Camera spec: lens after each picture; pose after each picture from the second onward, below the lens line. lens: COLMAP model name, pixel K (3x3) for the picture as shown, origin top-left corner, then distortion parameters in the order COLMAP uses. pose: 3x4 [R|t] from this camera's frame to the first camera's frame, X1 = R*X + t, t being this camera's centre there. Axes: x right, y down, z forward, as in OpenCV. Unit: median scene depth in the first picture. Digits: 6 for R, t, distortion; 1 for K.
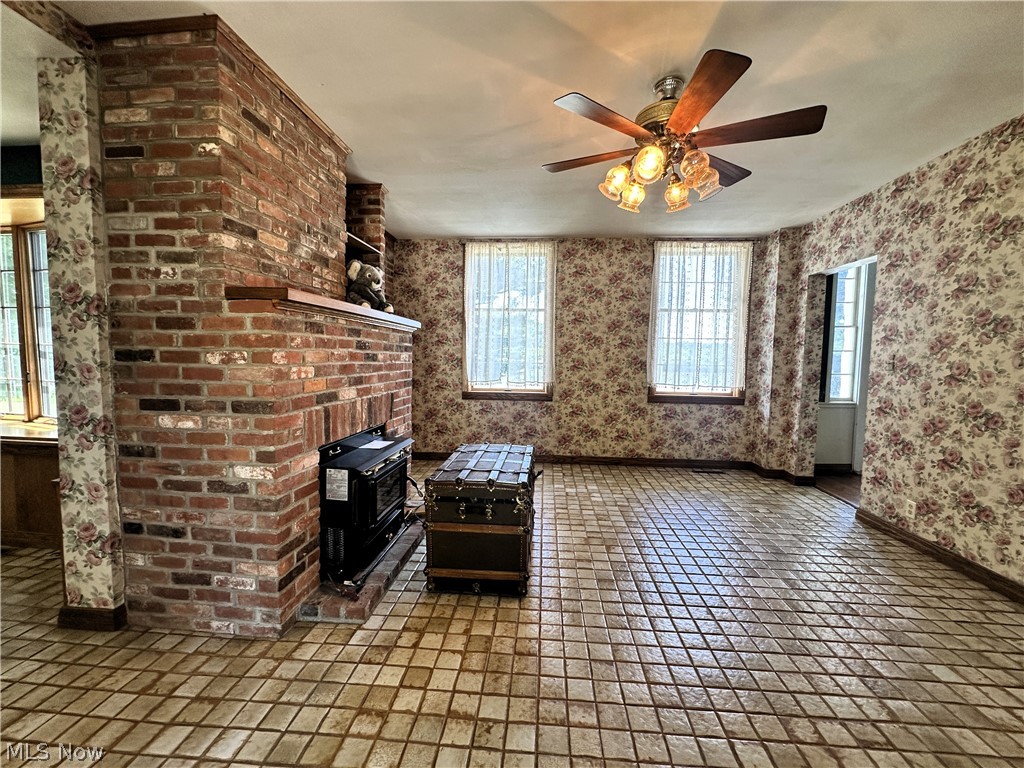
lens RADIAL K [[410.7, 0, 512.0], [0, 410.7, 384.0], [0, 0, 1]] dist [-0.007059, 0.001833]
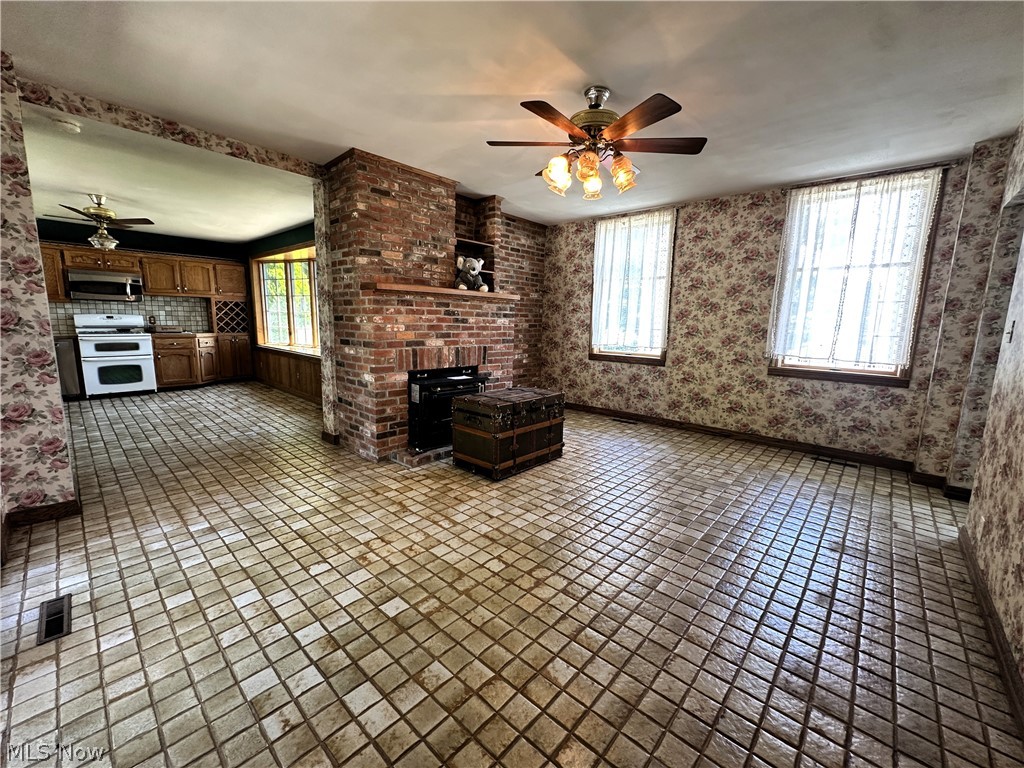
lens RADIAL K [[410.7, 0, 512.0], [0, 410.7, 384.0], [0, 0, 1]] dist [-0.007059, 0.001833]
pose [[0.792375, 0.096028, -0.602428, 0.824189], [-0.051293, 0.994523, 0.091063, 0.022020], [0.607874, -0.041256, 0.792961, -0.117783]]
